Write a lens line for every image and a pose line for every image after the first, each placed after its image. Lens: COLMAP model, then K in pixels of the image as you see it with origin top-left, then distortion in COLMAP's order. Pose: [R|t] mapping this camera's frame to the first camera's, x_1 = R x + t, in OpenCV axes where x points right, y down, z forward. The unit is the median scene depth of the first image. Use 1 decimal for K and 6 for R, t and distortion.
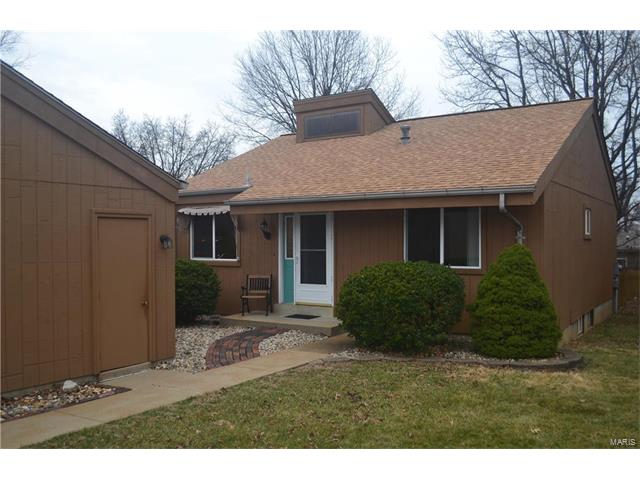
lens RADIAL K [[621.2, 0, 320.0], [0, 621.2, 240.0], [0, 0, 1]] dist [-0.062191, -0.004347]
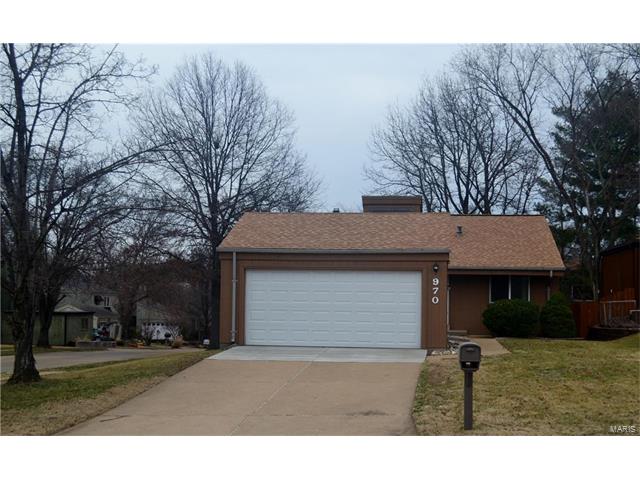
lens RADIAL K [[808.1, 0, 320.0], [0, 808.1, 240.0], [0, 0, 1]] dist [-0.012093, -0.009710]
pose [[0.892303, 0.051479, 0.448492, -1.374459], [-0.020249, 0.997041, -0.074157, 0.040305], [-0.450983, 0.057089, 0.890705, -0.991061]]
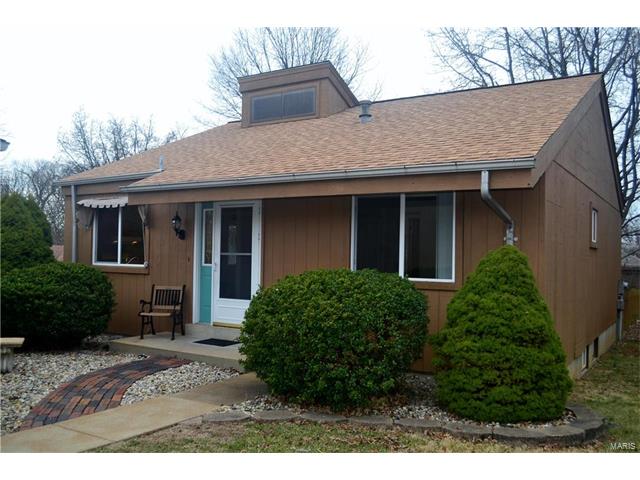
lens RADIAL K [[621.2, 0, 320.0], [0, 621.2, 240.0], [0, 0, 1]] dist [-0.062191, -0.004347]
pose [[0.999548, 0.020531, 0.021952, 0.074054], [-0.020043, 0.999552, -0.022243, 0.013962], [-0.022398, 0.021793, 0.999512, 0.242078]]
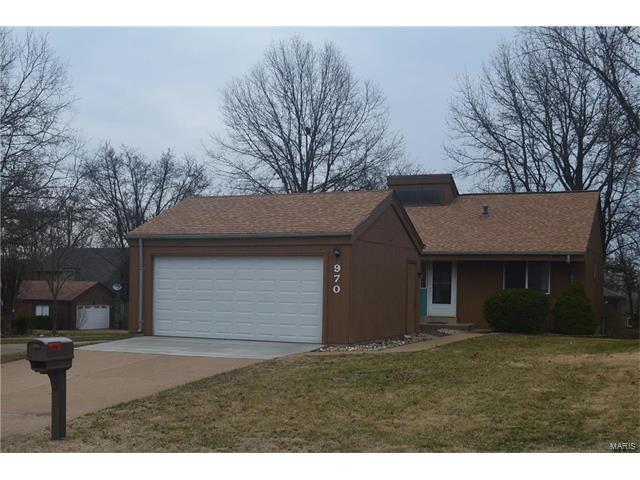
lens RADIAL K [[818.1, 0, 320.0], [0, 818.1, 240.0], [0, 0, 1]] dist [-0.056676, -0.007509]
pose [[0.986853, 0.030533, 0.158710, -0.673112], [-0.021933, 0.998209, -0.055658, 0.029817], [-0.160126, 0.051446, 0.985755, -1.078909]]
